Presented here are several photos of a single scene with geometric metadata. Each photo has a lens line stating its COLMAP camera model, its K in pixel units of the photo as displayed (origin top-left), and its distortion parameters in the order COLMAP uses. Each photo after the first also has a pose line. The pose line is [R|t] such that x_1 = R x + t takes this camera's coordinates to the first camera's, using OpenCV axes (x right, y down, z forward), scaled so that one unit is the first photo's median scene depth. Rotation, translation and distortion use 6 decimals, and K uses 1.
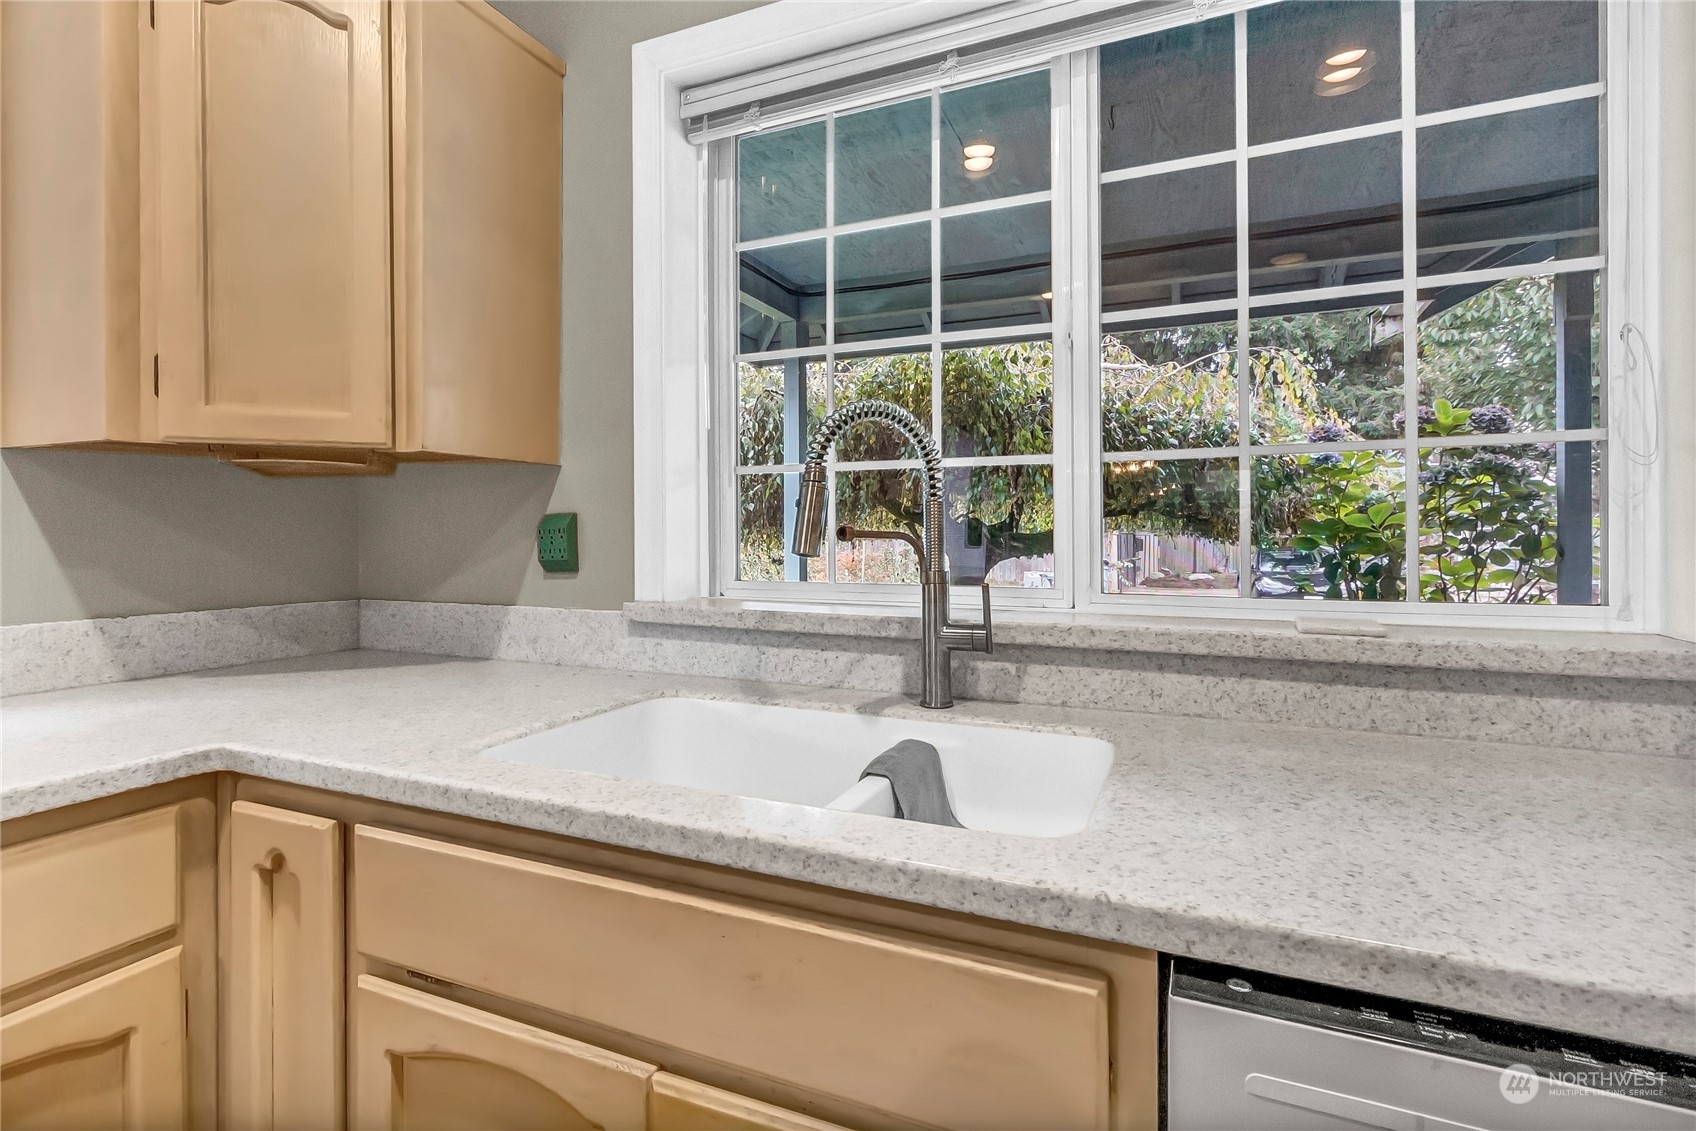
lens RADIAL K [[792.6, 0, 840.7], [0, 792.6, 542.3], [0, 0, 1]] dist [0.004186, 0.000170]
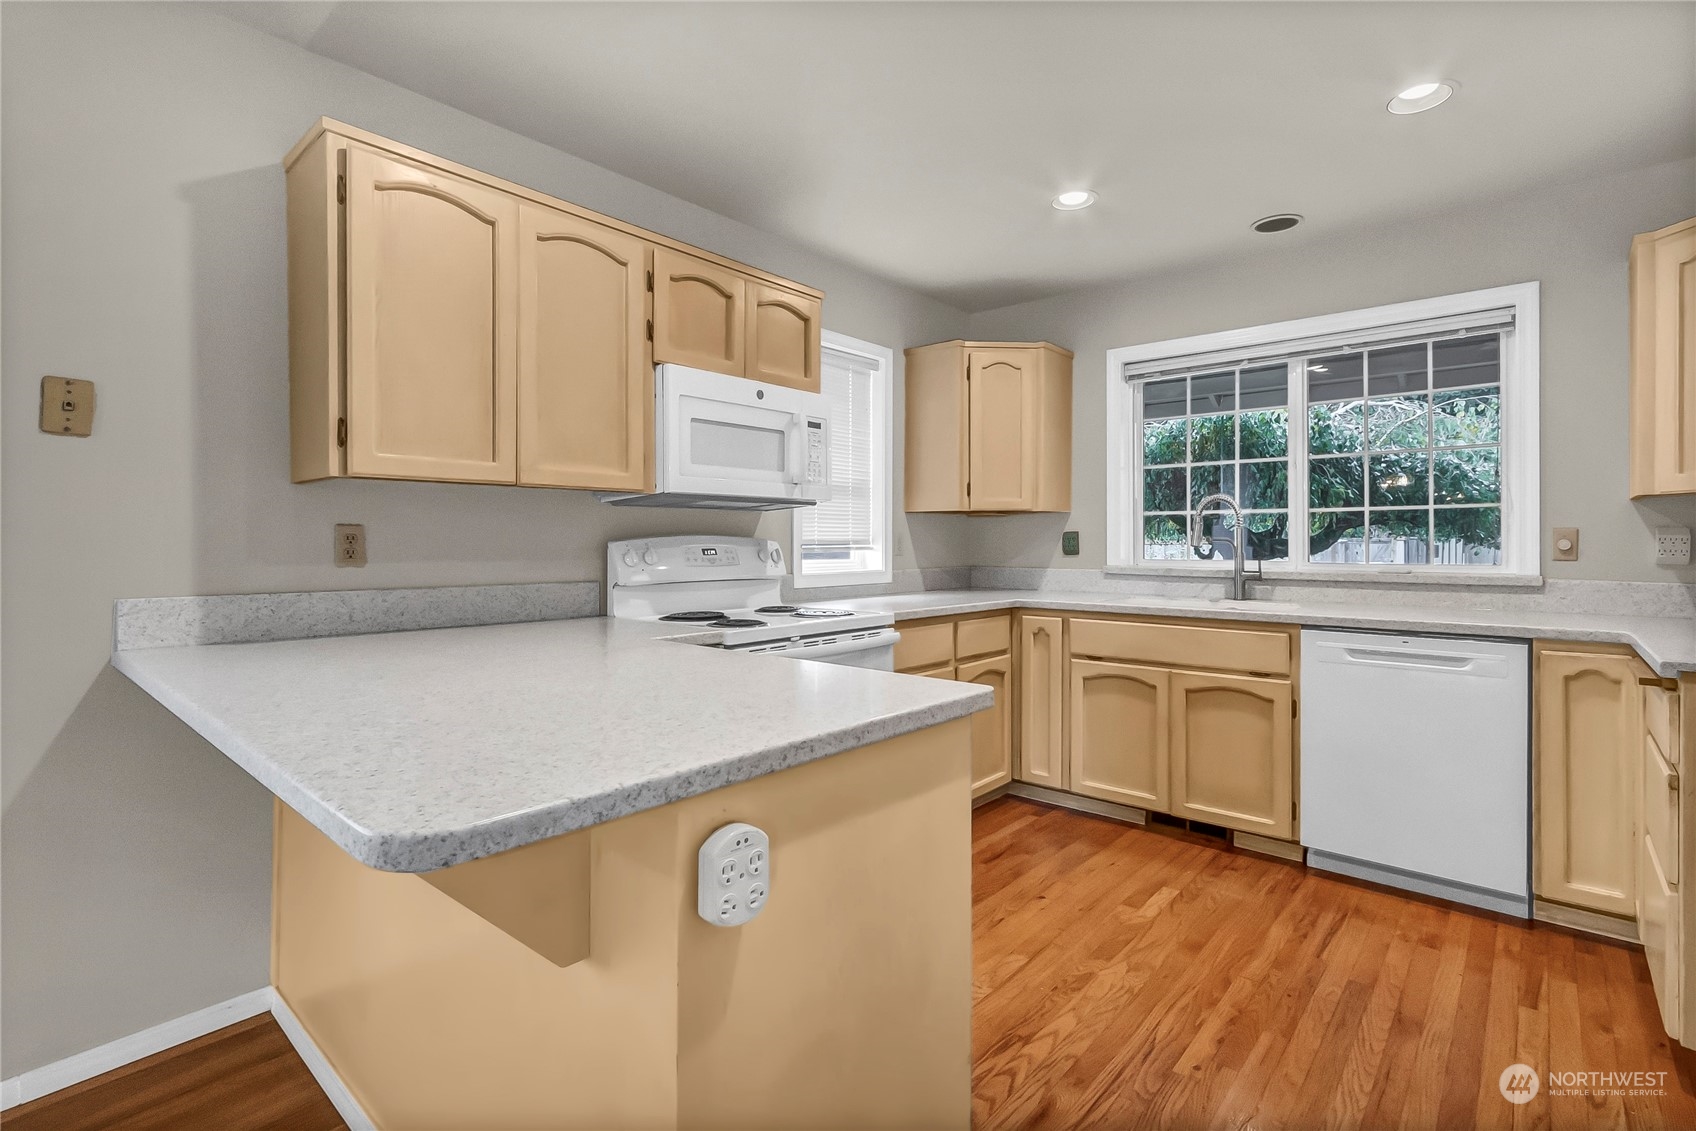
lens RADIAL K [[792.6, 0, 840.7], [0, 792.6, 542.3], [0, 0, 1]] dist [0.004186, 0.000170]
pose [[0.956439, 0.001352, -0.291931, -0.375186], [-0.003448, 0.999972, -0.006668, 0.020422], [0.291913, 0.007384, 0.956416, -1.919103]]
